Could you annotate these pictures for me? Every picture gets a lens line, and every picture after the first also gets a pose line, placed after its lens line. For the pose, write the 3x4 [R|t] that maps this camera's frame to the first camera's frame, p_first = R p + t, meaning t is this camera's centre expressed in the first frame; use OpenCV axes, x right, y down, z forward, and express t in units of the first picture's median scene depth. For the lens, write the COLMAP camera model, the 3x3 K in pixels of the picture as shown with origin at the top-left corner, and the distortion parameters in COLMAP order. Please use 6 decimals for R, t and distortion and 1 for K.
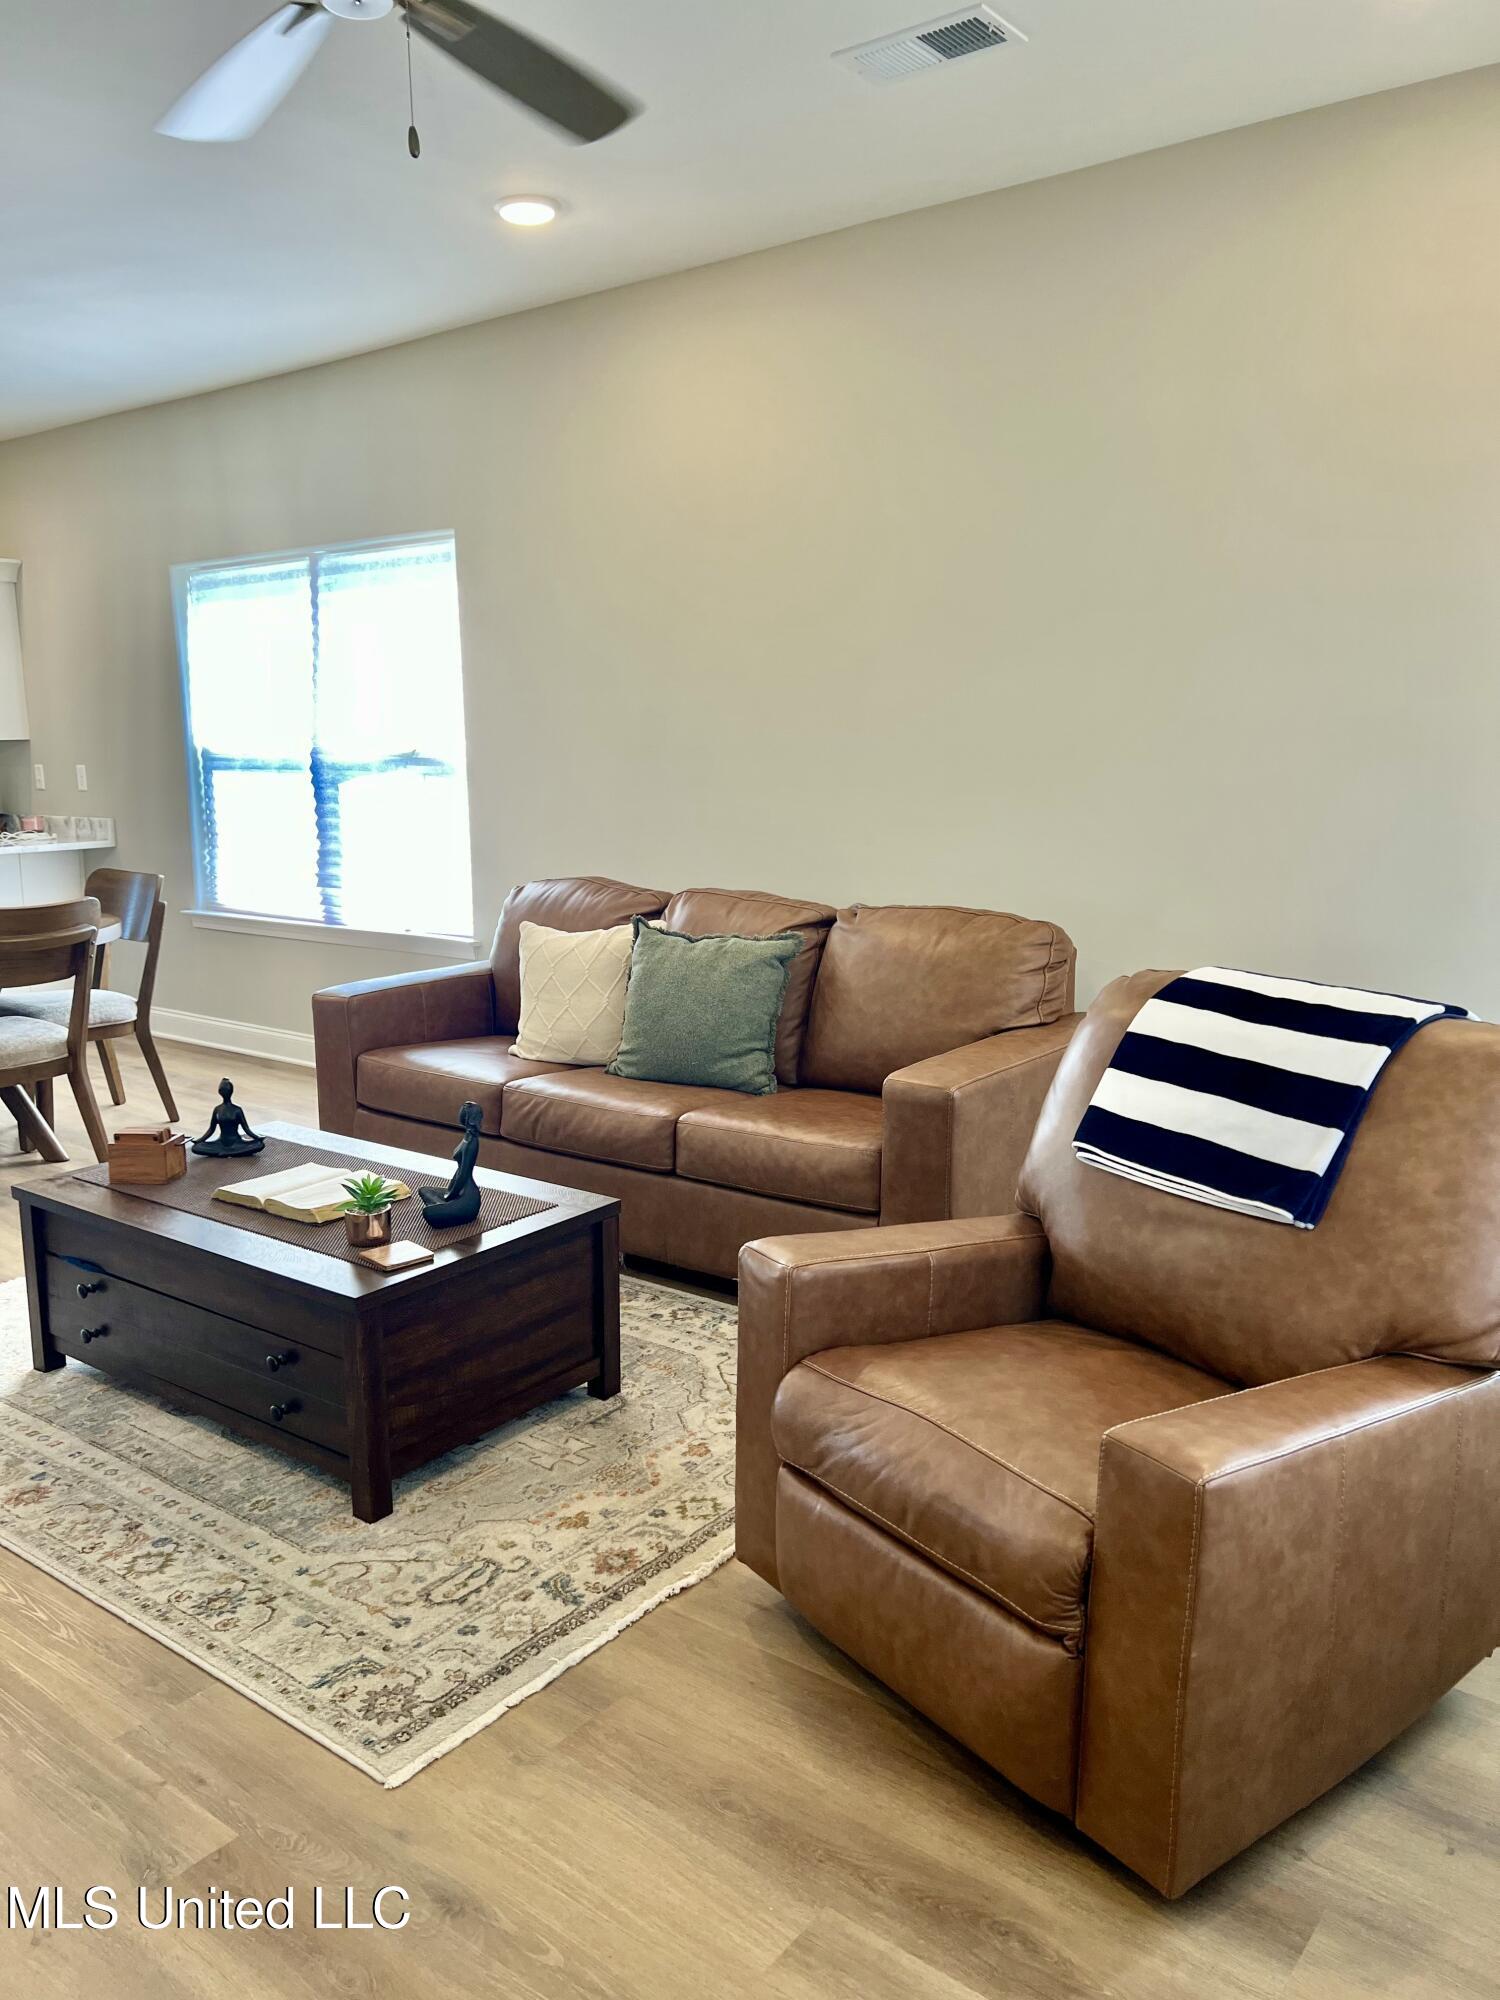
lens RADIAL K [[1493.7, 0, 731.8], [0, 1493.7, 1028.1], [0, 0, 1]] dist [0.049349, -0.052988]
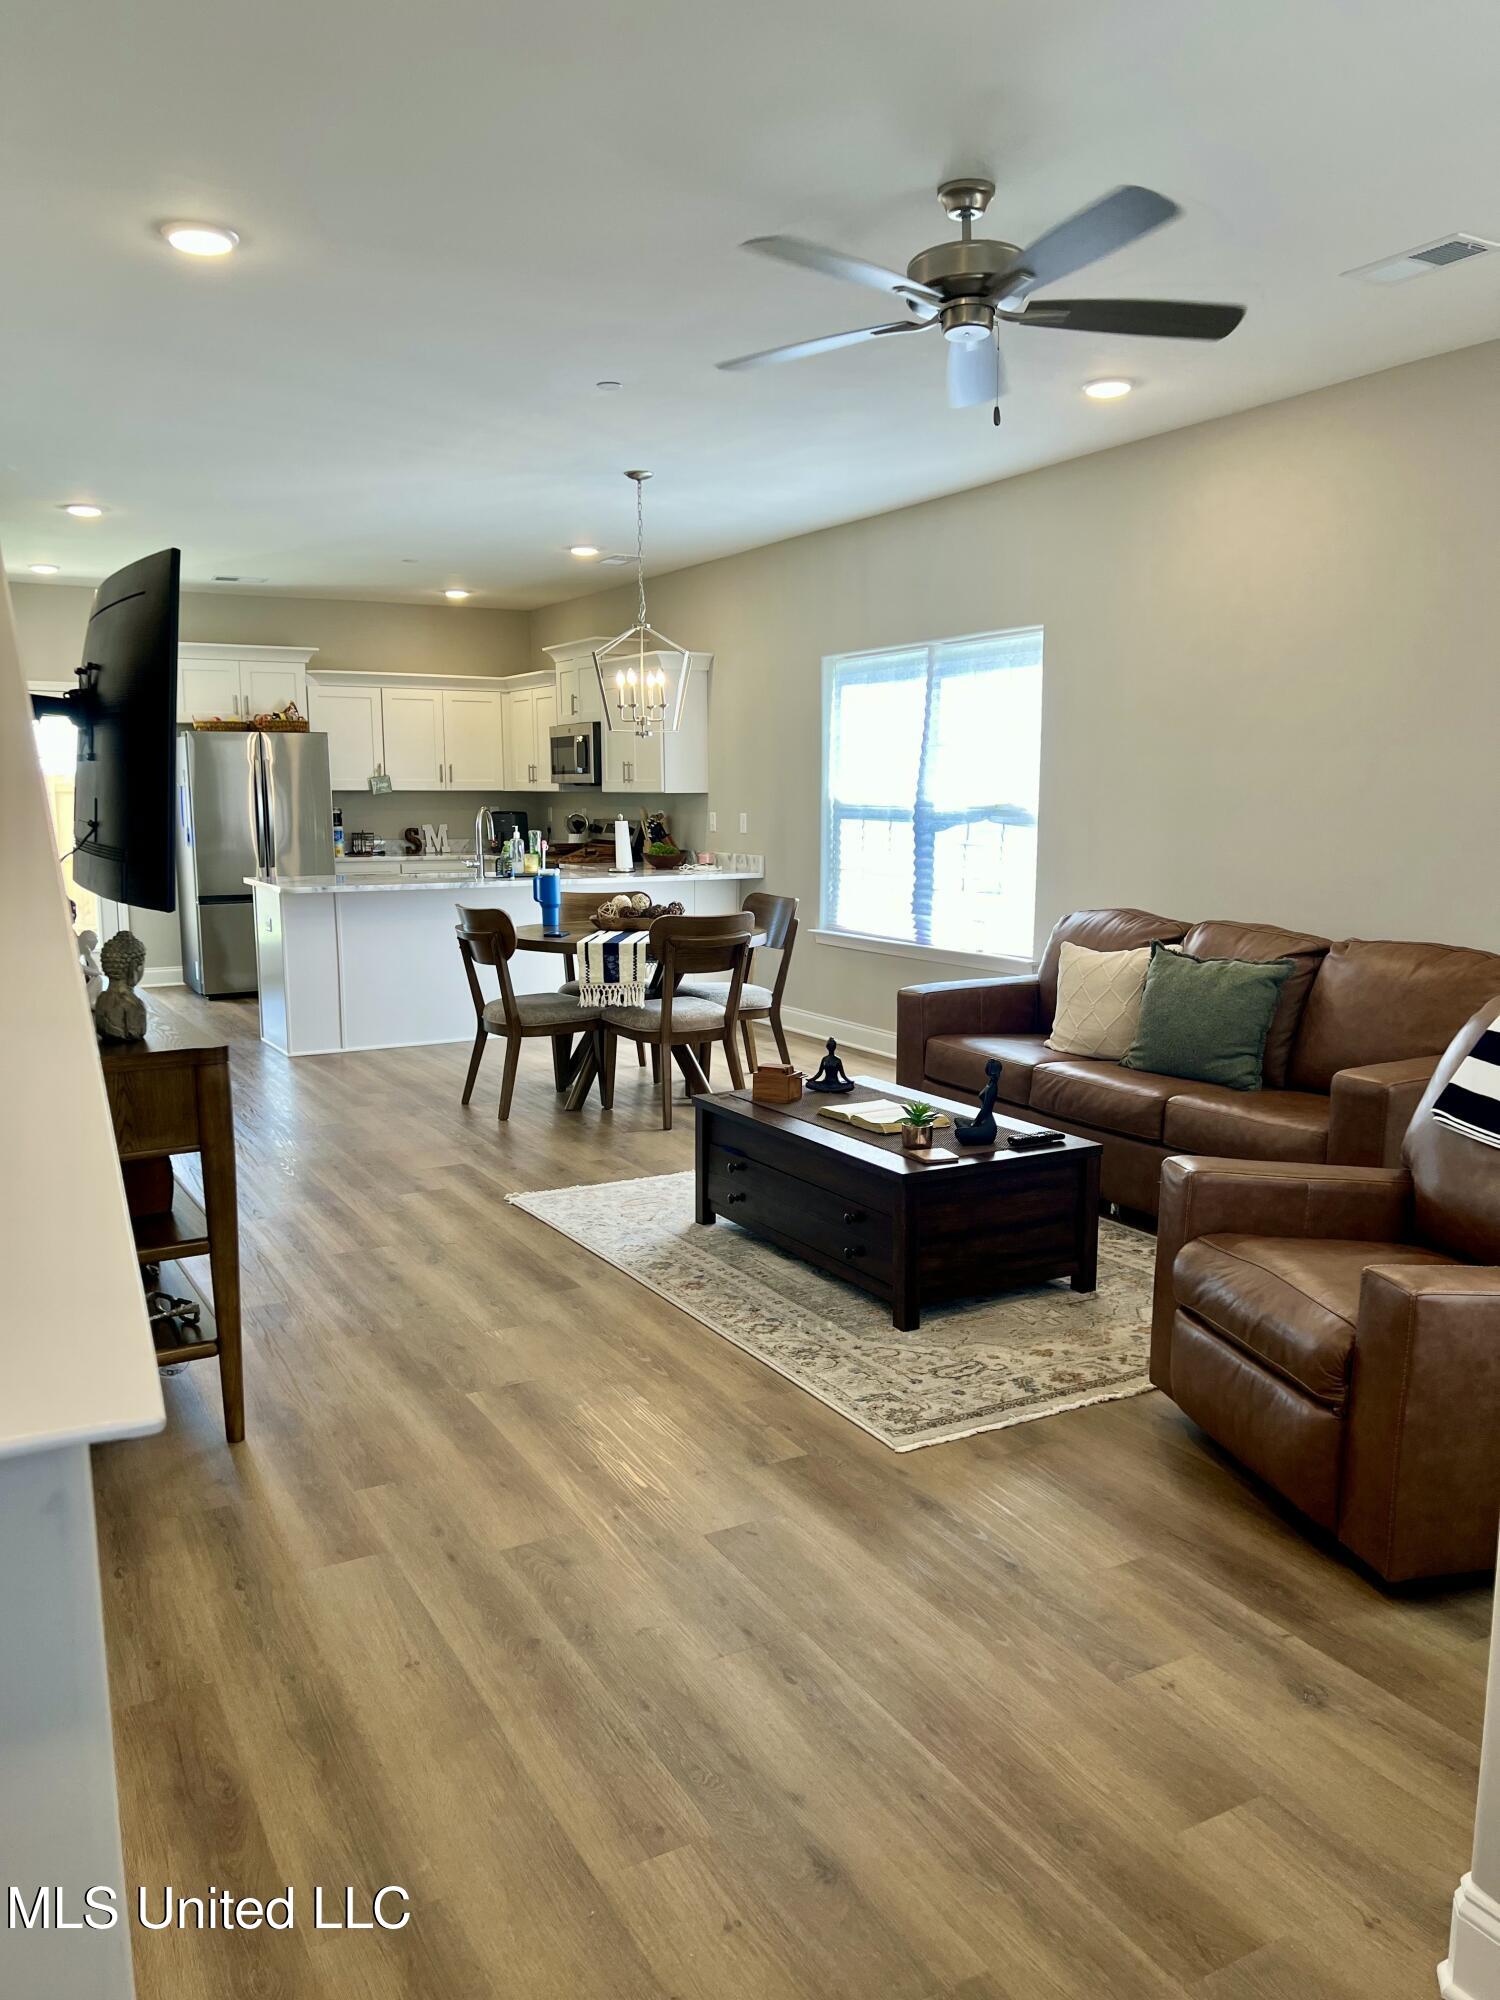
lens RADIAL K [[1493.7, 0, 756.7], [0, 1493.7, 1001.6], [0, 0, 1]] dist [0.049349, -0.052988]
pose [[0.927008, 0.058531, -0.370446, 0.125879], [-0.075769, 0.996607, -0.032138, 0.054135], [0.367308, 0.057861, 0.928298, -0.361258]]
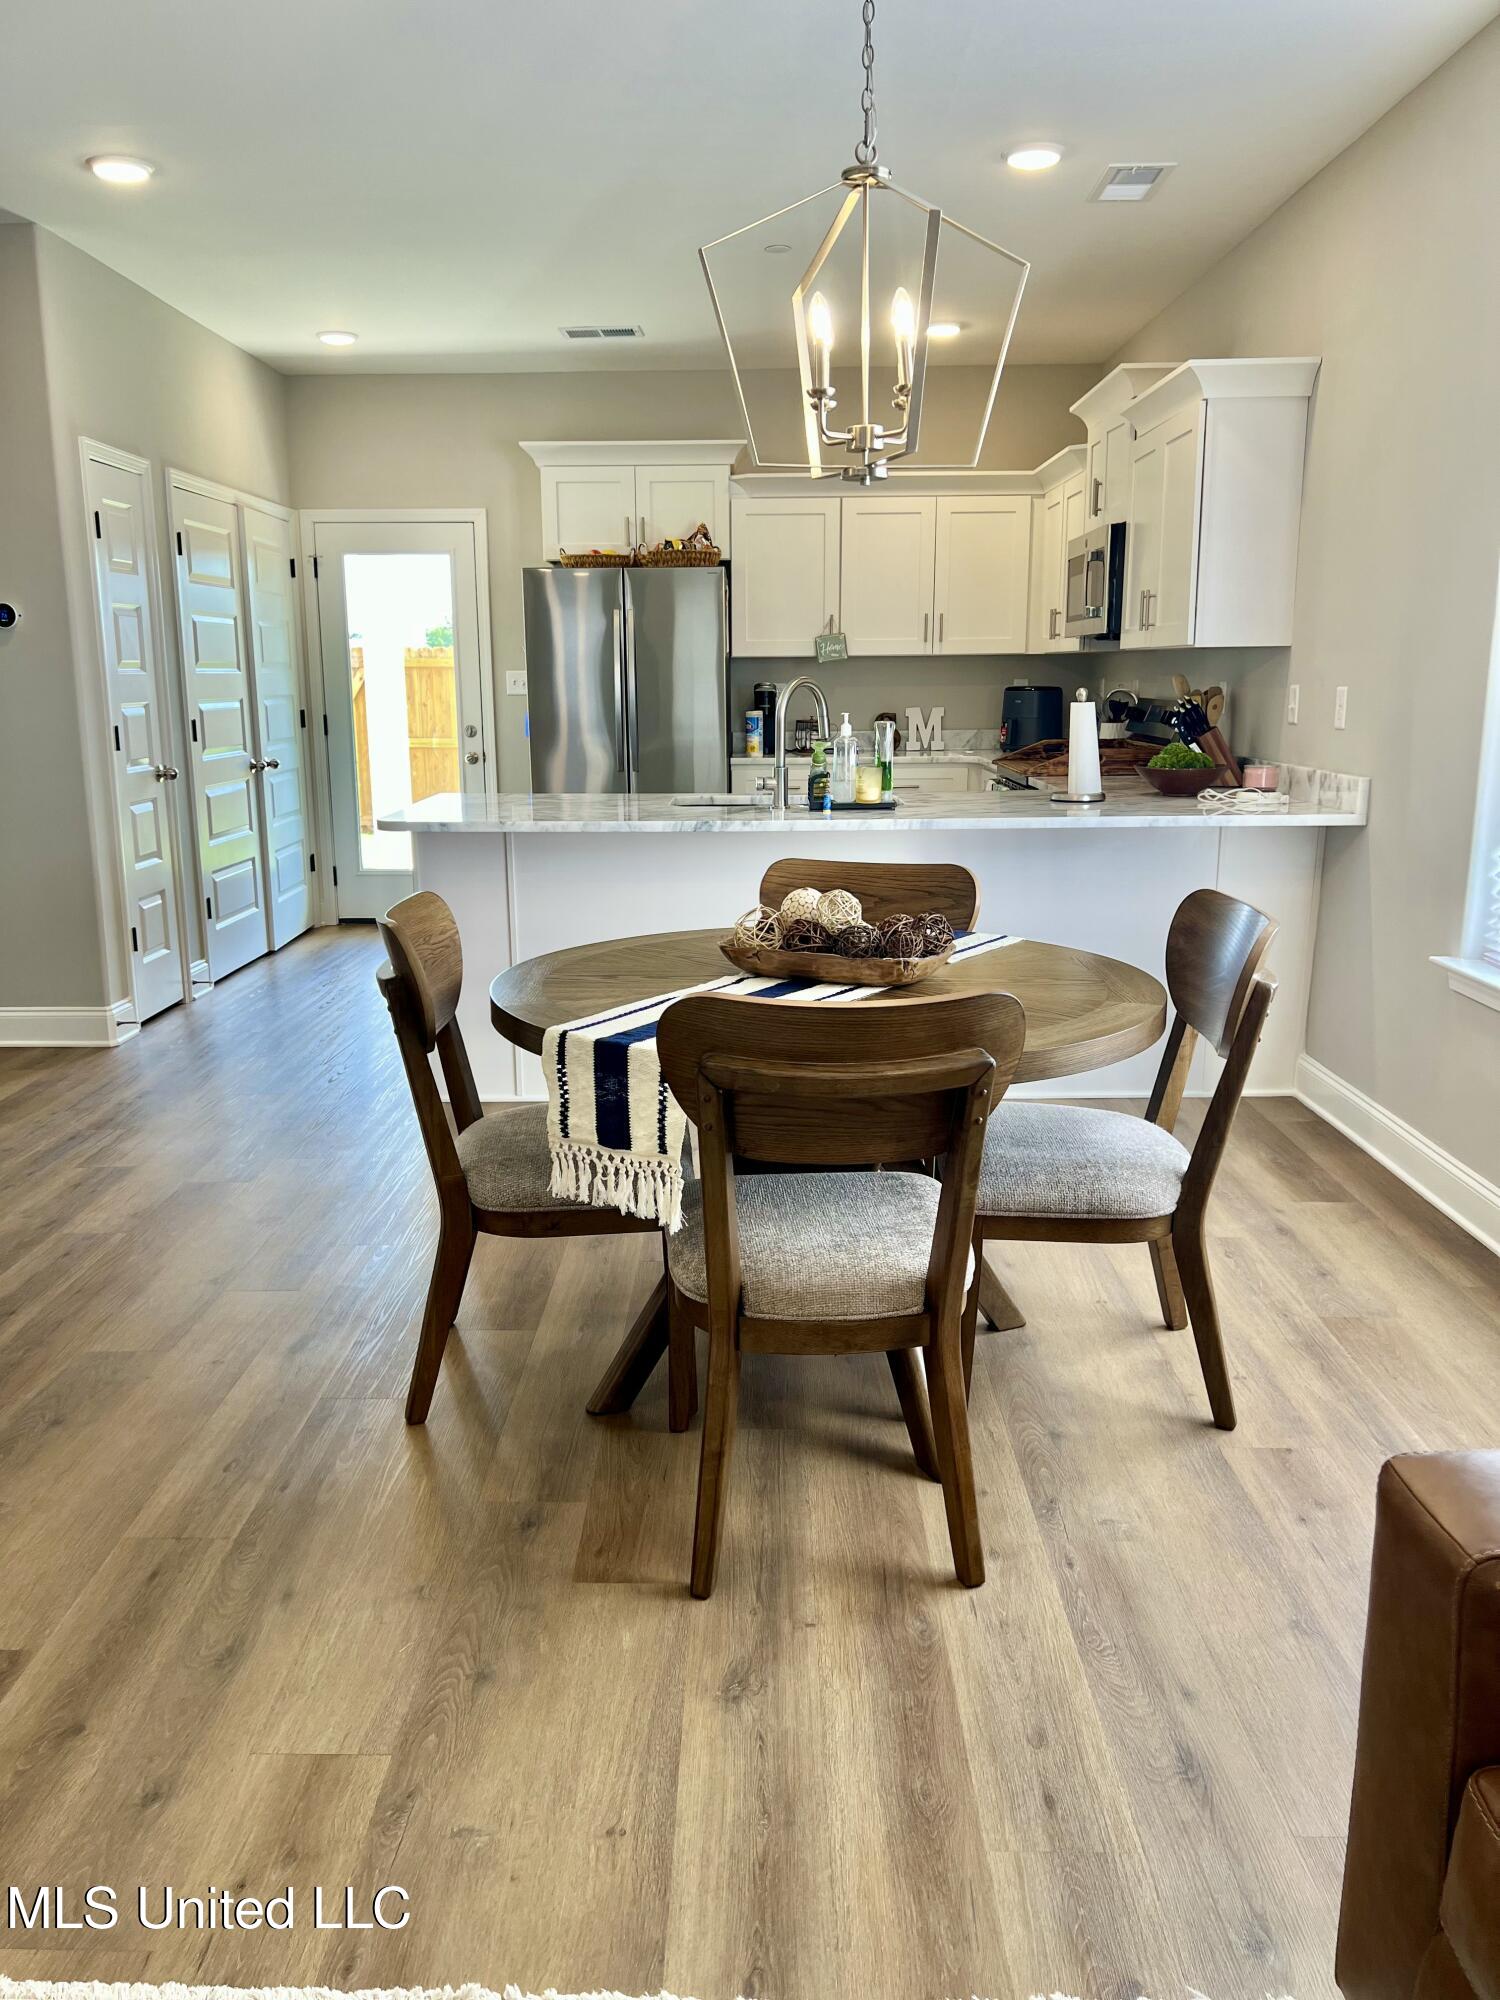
lens RADIAL K [[1493.7, 0, 730.7], [0, 1493.7, 994.0], [0, 0, 1]] dist [0.049349, -0.052988]
pose [[0.604585, 0.169361, -0.778327, -0.196309], [-0.147627, 0.984031, 0.099448, -0.169658], [0.782741, 0.054777, 0.619933, 0.973775]]
